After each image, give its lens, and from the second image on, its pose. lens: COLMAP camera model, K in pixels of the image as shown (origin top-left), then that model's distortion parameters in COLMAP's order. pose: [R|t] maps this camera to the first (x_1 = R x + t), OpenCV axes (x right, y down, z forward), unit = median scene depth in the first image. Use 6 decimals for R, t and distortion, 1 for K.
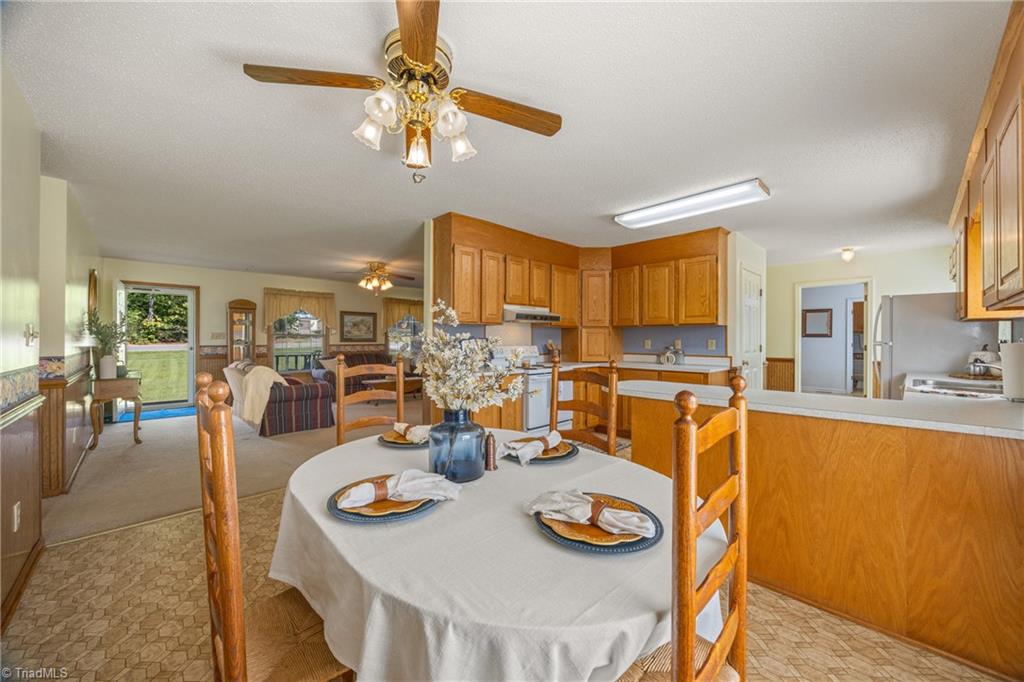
lens RADIAL K [[388.5, 0, 513.4], [0, 388.5, 339.1], [0, 0, 1]] dist [0.000003, 0.000027]
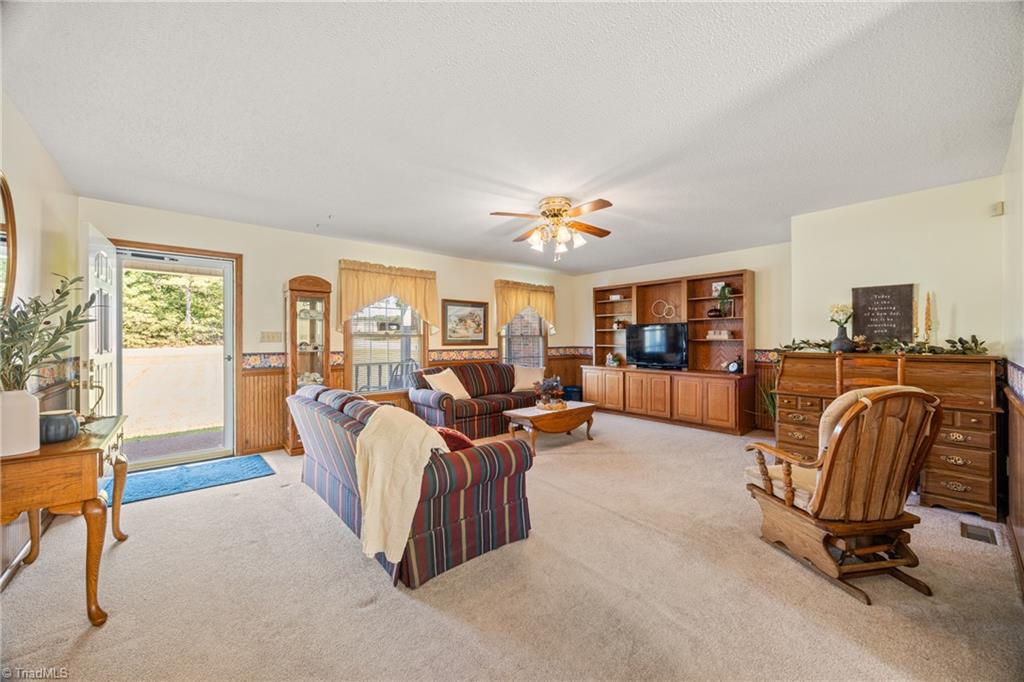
lens RADIAL K [[388.5, 0, 513.1], [0, 388.5, 341.1], [0, 0, 1]] dist [0.000003, 0.000027]
pose [[0.998260, -0.004873, -0.058762, -0.313582], [0.005019, 0.999985, 0.002332, -0.001294], [0.058750, -0.002623, 0.998269, 0.375524]]
